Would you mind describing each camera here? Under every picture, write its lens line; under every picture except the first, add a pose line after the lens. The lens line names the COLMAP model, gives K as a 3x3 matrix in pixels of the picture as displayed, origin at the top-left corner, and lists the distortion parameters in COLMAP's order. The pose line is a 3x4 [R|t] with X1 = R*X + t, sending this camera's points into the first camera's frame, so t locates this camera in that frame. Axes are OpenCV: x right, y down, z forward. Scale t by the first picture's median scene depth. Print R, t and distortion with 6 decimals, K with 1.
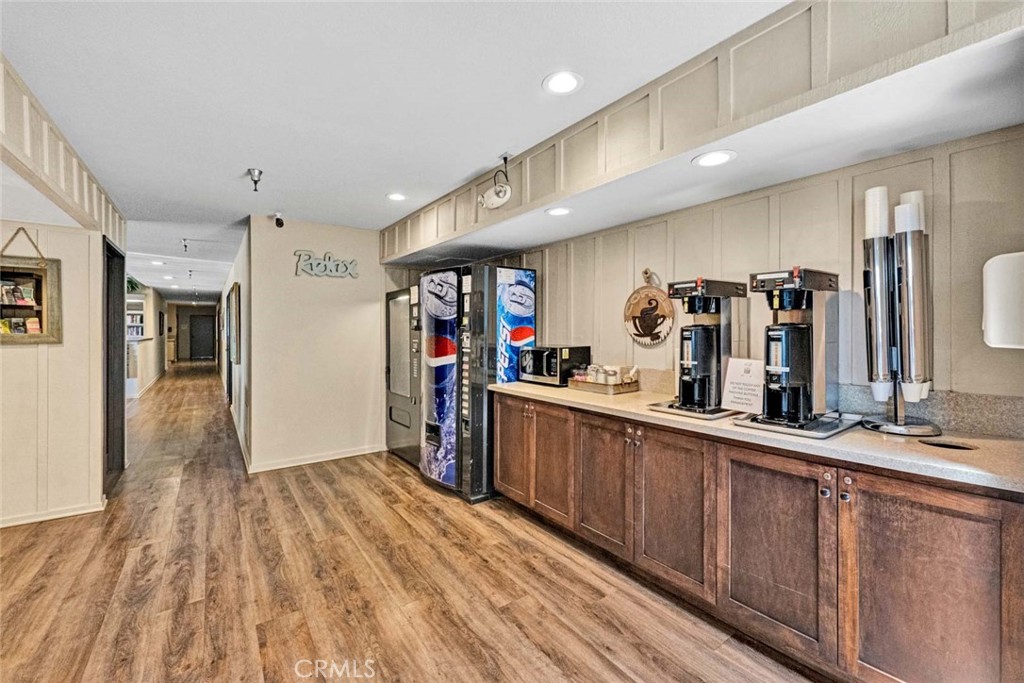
lens RADIAL K [[425.5, 0, 511.4], [0, 425.5, 335.3], [0, 0, 1]] dist [-0.002009, 0.000296]
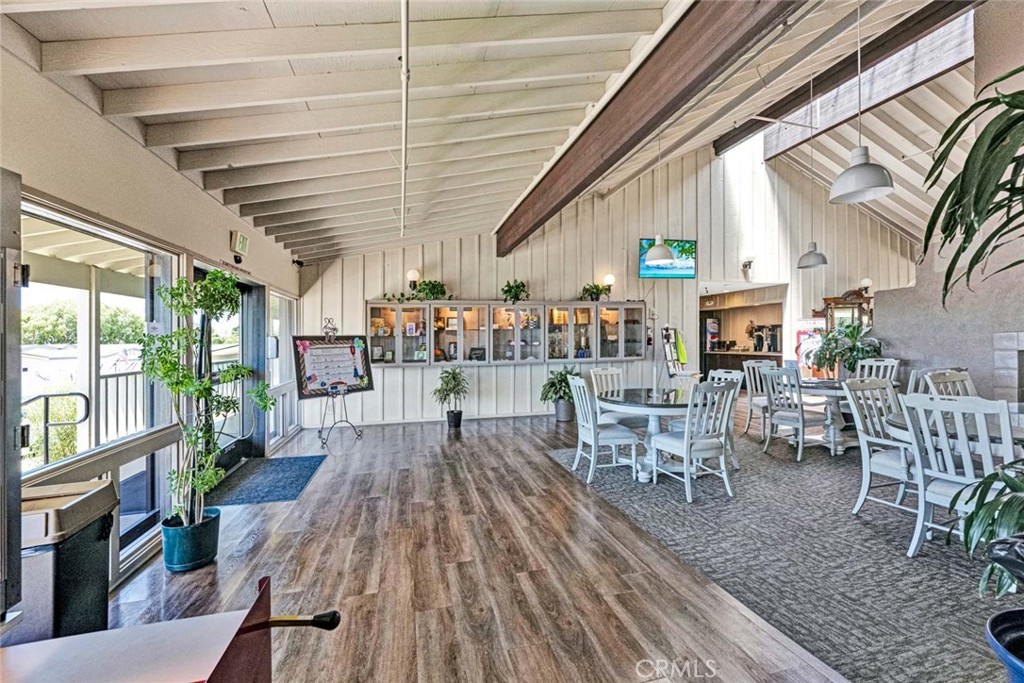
lens RADIAL K [[425.5, 0, 512.8], [0, 425.5, 341.2], [0, 0, 1]] dist [-0.002009, 0.000296]
pose [[0.922047, -0.009597, -0.386960, -0.160723], [0.008425, 0.999953, -0.004725, 0.031812], [0.386987, 0.001096, 0.922084, -3.014229]]
